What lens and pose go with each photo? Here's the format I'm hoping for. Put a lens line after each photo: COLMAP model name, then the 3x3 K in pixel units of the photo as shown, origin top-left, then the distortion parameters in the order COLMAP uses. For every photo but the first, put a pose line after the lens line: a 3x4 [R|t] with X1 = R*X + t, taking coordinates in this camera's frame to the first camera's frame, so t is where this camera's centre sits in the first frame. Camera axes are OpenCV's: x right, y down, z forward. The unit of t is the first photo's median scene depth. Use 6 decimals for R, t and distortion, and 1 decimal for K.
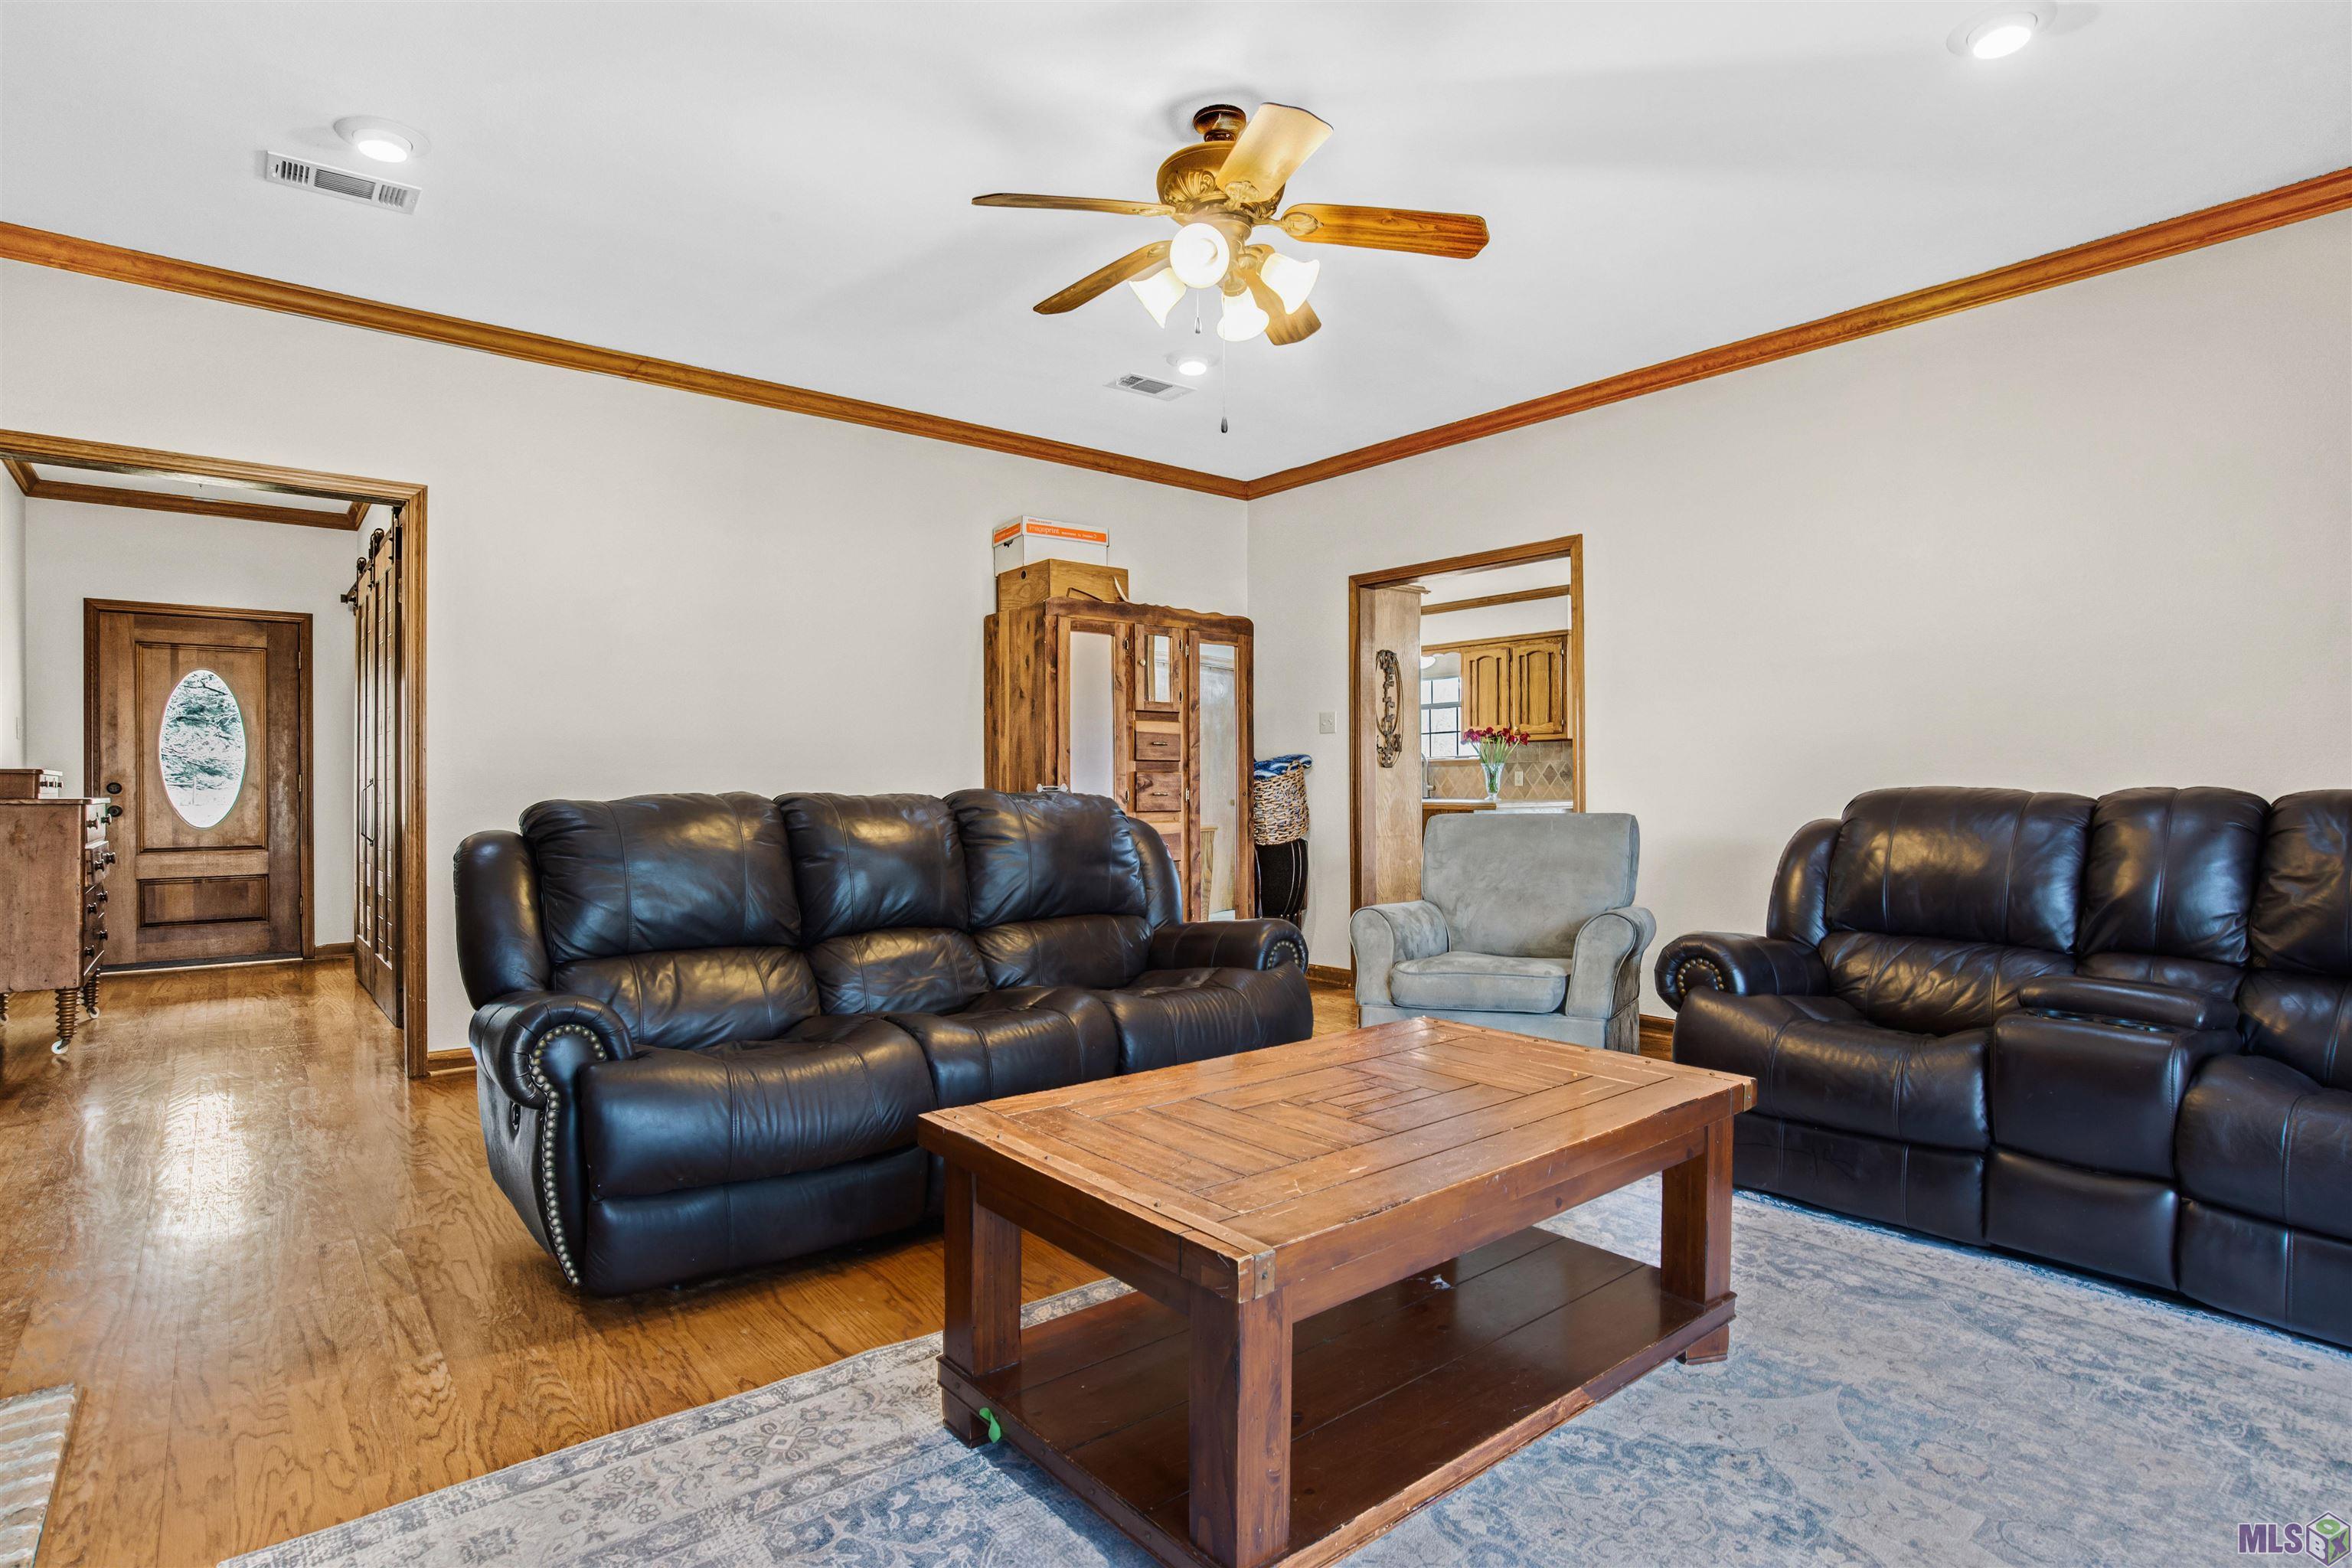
lens RADIAL K [[1222.6, 0, 1179.7], [0, 1222.6, 783.2], [0, 0, 1]] dist [0.001854, 0.000189]
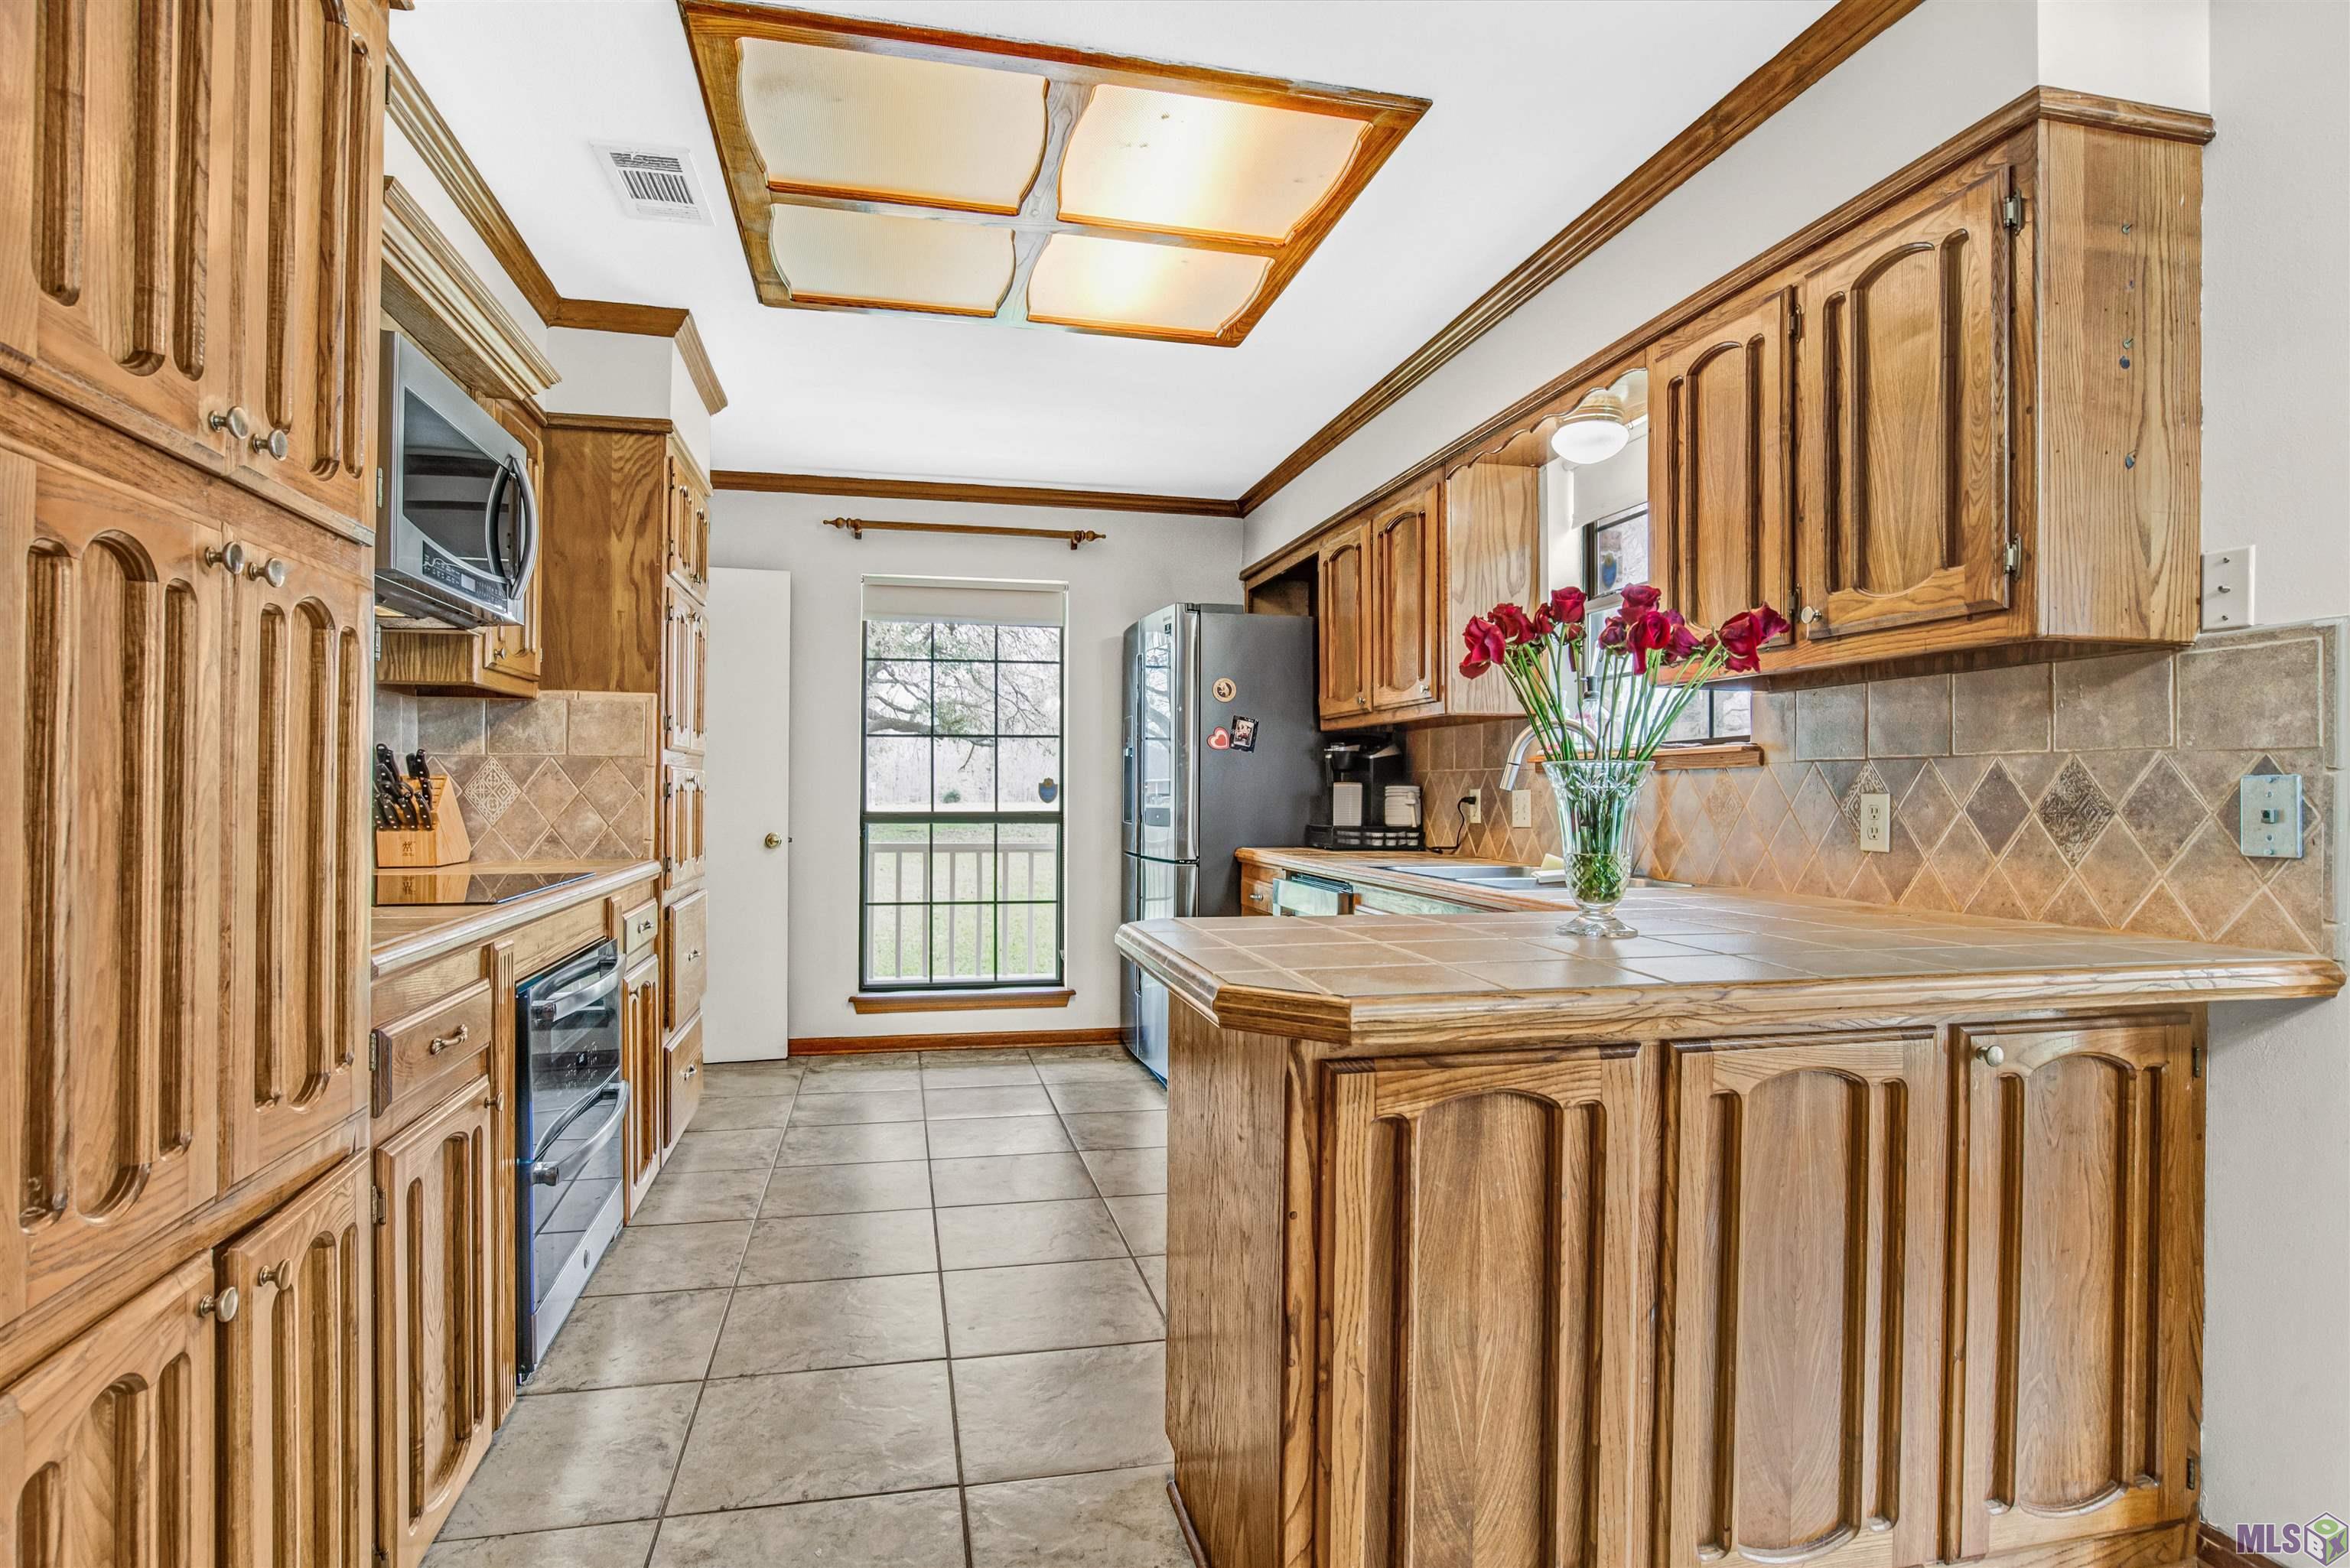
lens RADIAL K [[1245.2, 0, 1177.0], [0, 1245.2, 783.3], [0, 0, 1]] dist [-0.001906, -0.000153]
pose [[0.902266, 0.006416, -0.431133, 0.268586], [-0.009548, 0.999941, -0.005099, -0.009659], [0.431075, 0.008717, 0.902274, 0.731037]]
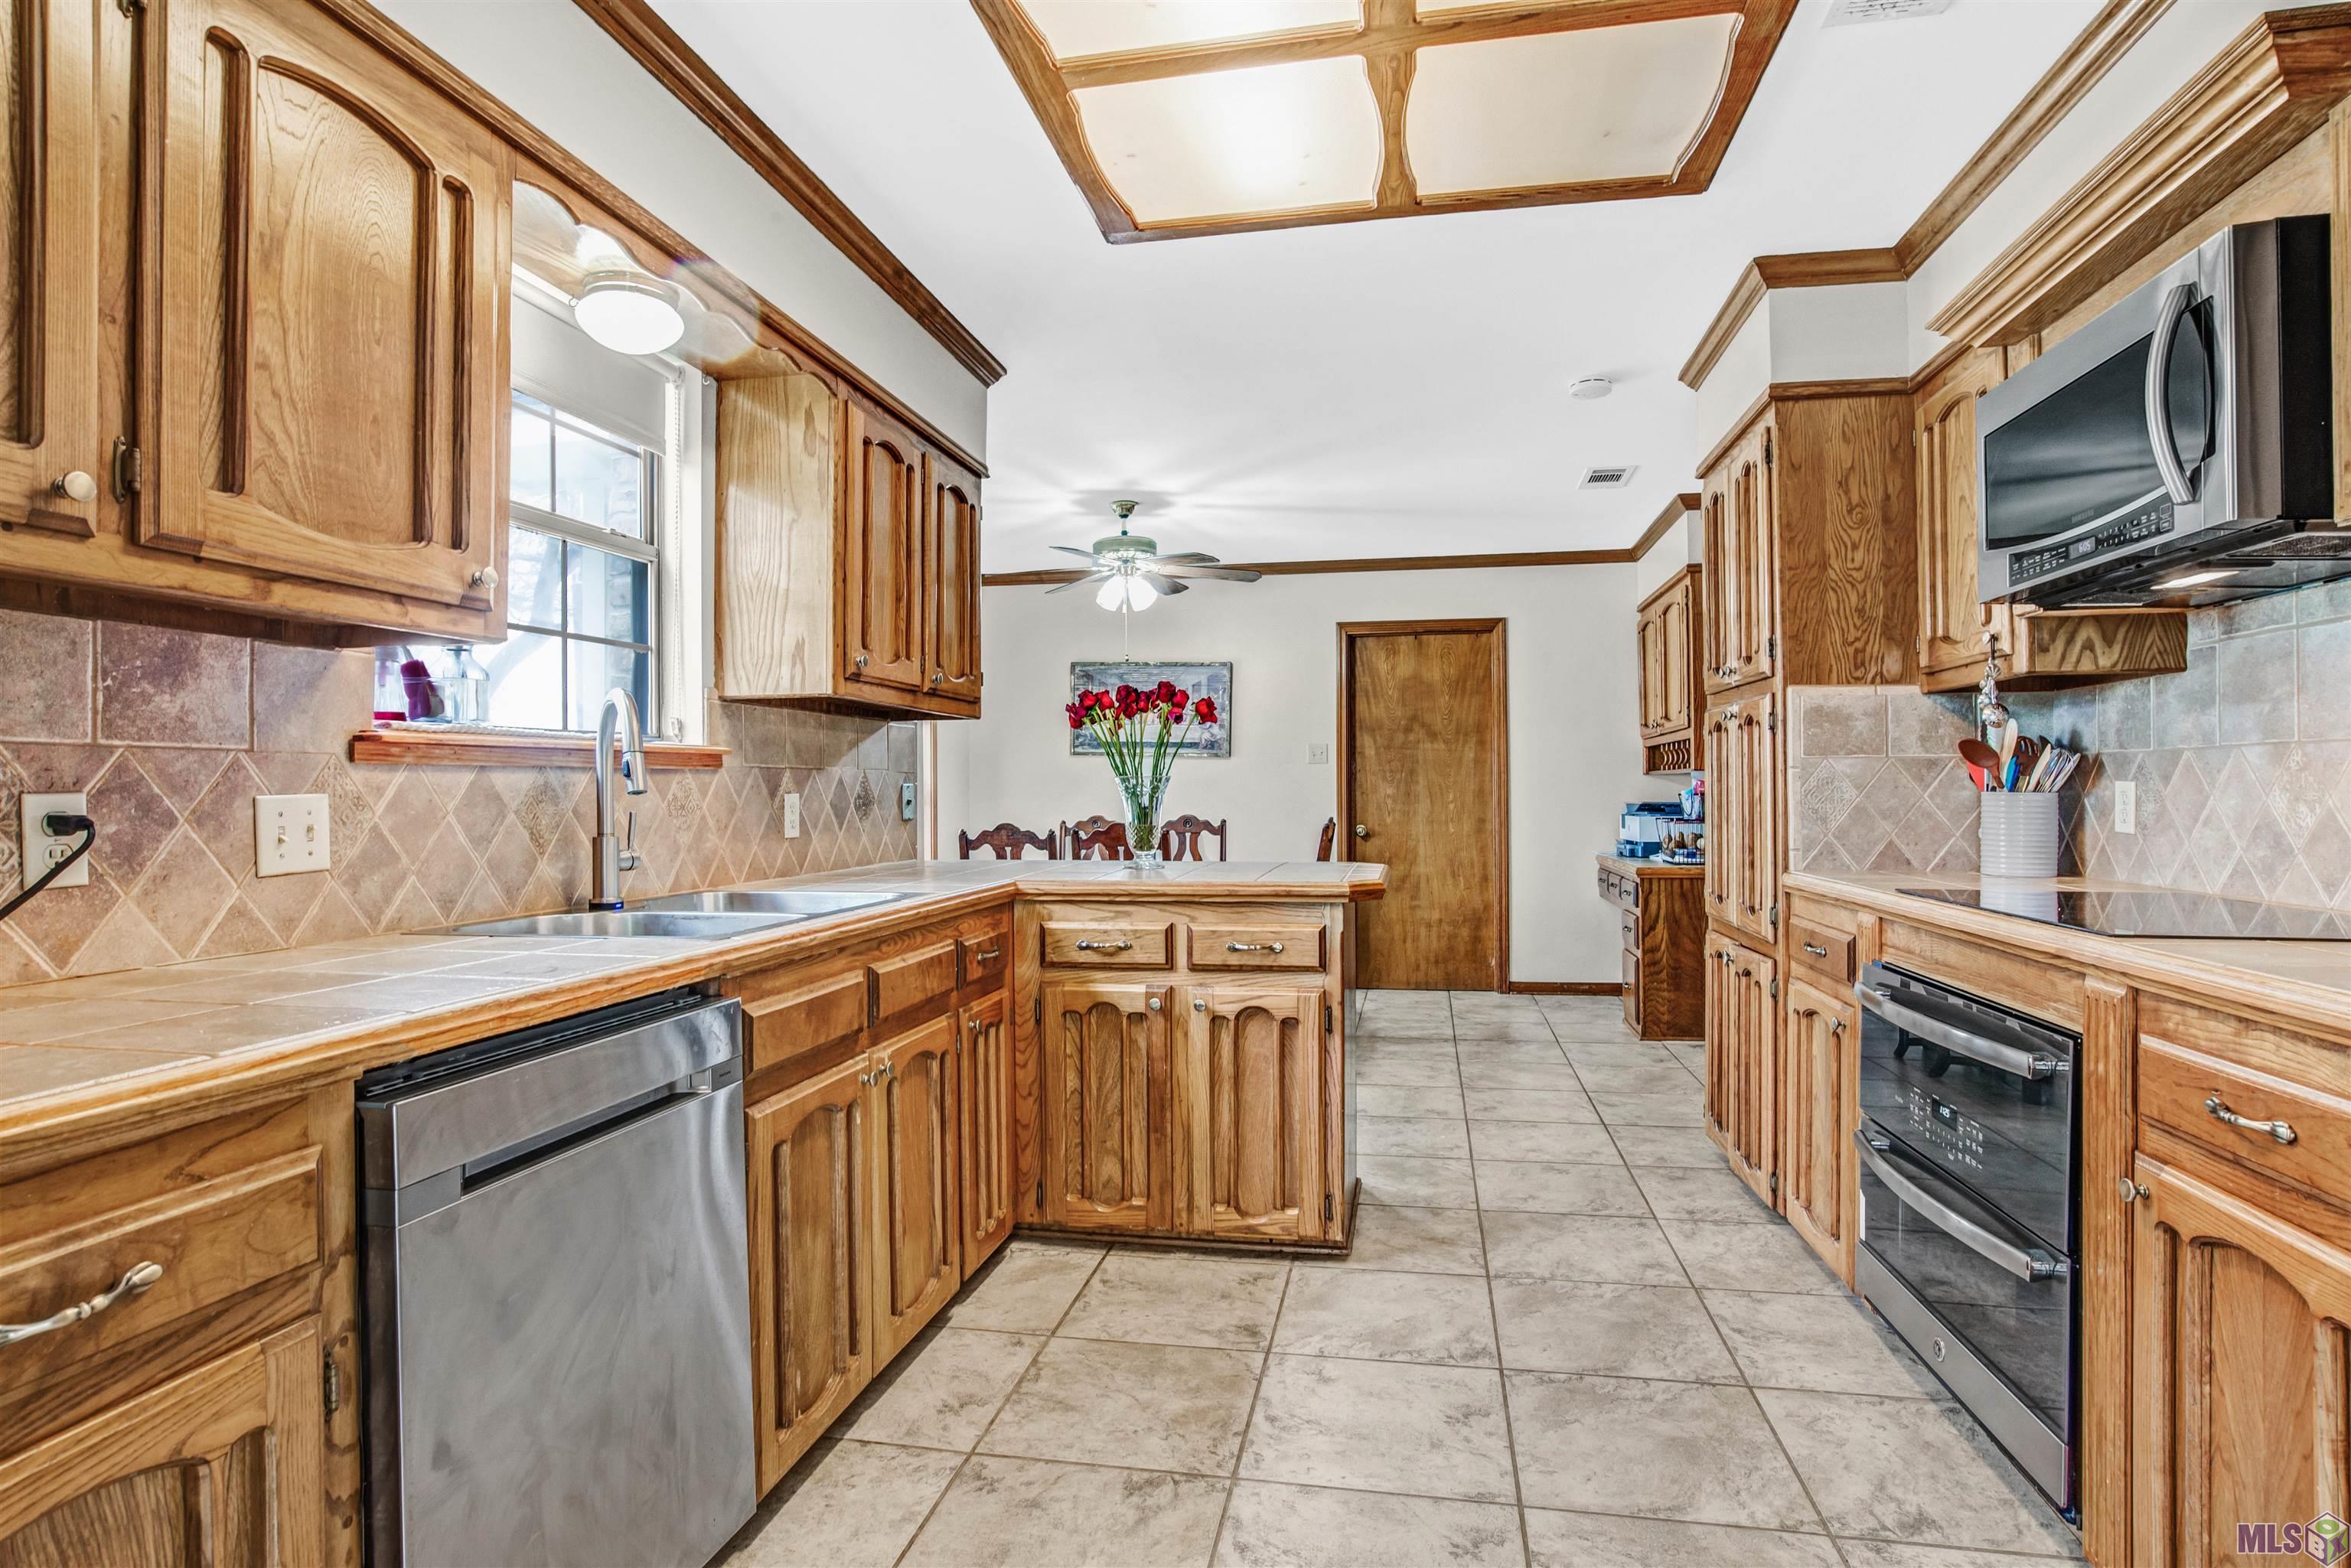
lens RADIAL K [[1222.1, 0, 1181.1], [0, 1222.1, 787.0], [0, 0, 1]] dist [0.001854, 0.000189]
pose [[-0.651808, 0.004897, 0.758368, -0.051748], [0.004003, 0.999987, -0.003016, -0.010780], [-0.758373, 0.001070, -0.651820, 1.185254]]
